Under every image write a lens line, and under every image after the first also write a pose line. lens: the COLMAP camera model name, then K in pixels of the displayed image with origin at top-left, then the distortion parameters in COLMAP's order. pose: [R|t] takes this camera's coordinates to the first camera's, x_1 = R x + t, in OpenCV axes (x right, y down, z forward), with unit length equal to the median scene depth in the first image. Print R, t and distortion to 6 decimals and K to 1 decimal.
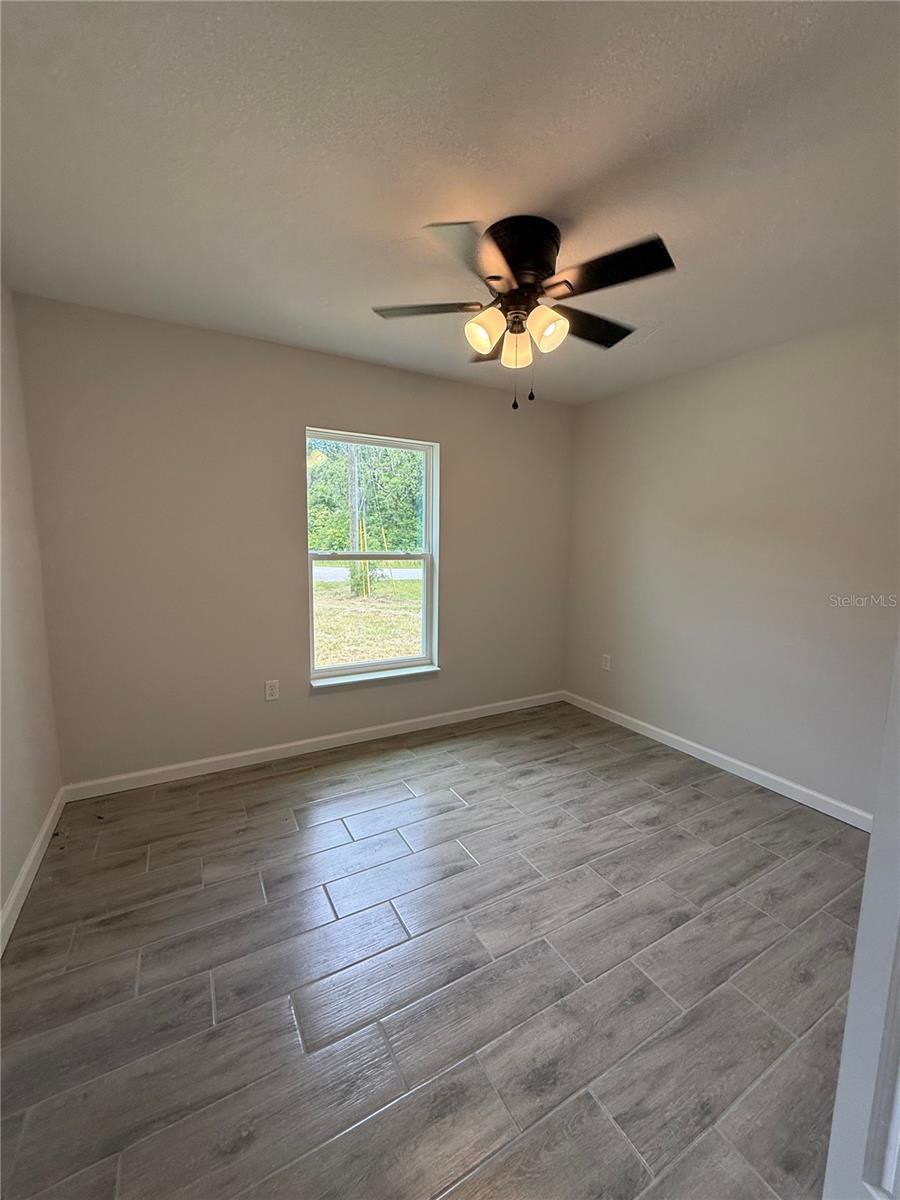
lens RADIAL K [[478.8, 0, 450.0], [0, 478.8, 596.7], [0, 0, 1]] dist [-0.000841, -0.000660]
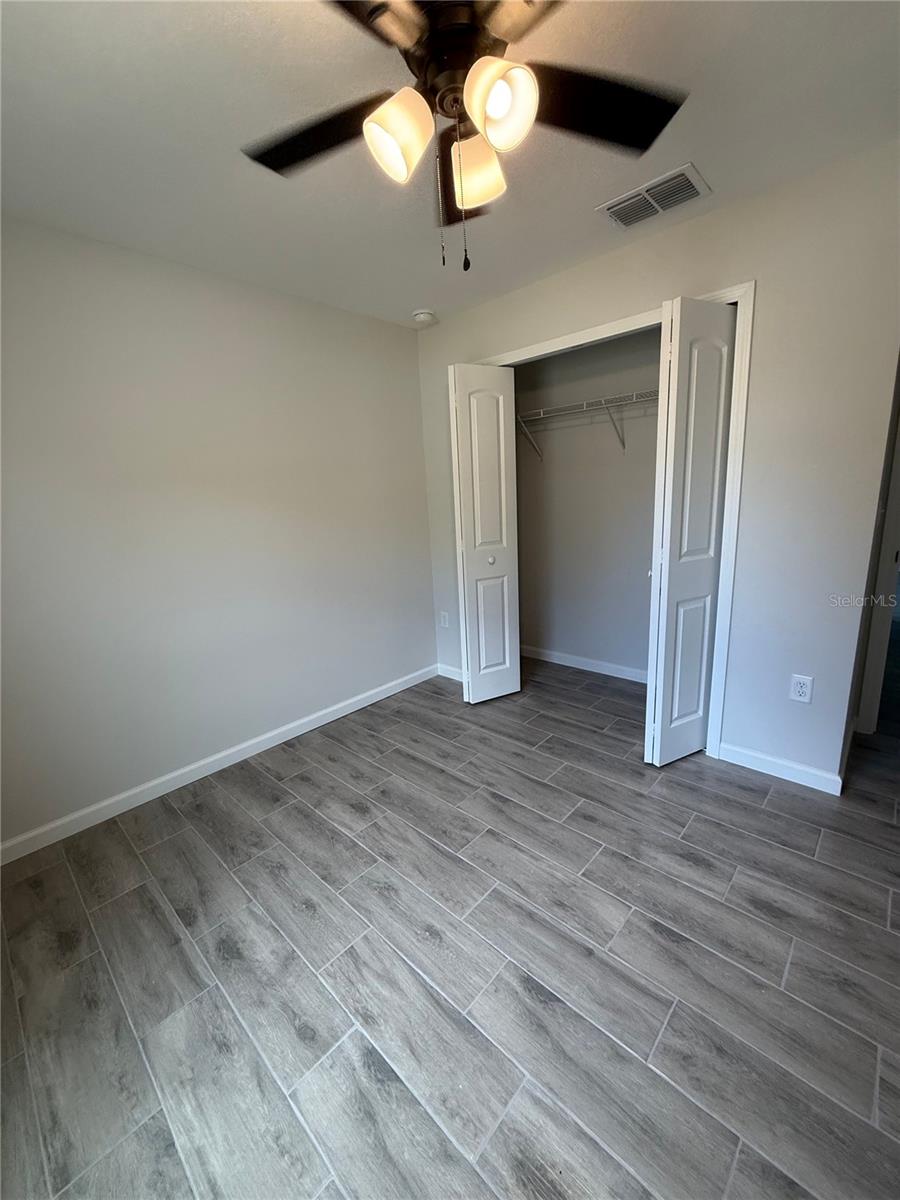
lens RADIAL K [[478.8, 0, 450.0], [0, 478.8, 596.7], [0, 0, 1]] dist [-0.000841, -0.000660]
pose [[-0.301764, -0.200480, 0.932066, -0.396956], [0.165297, 0.951832, 0.258248, -0.120349], [-0.938944, 0.231997, -0.254090, 0.980754]]
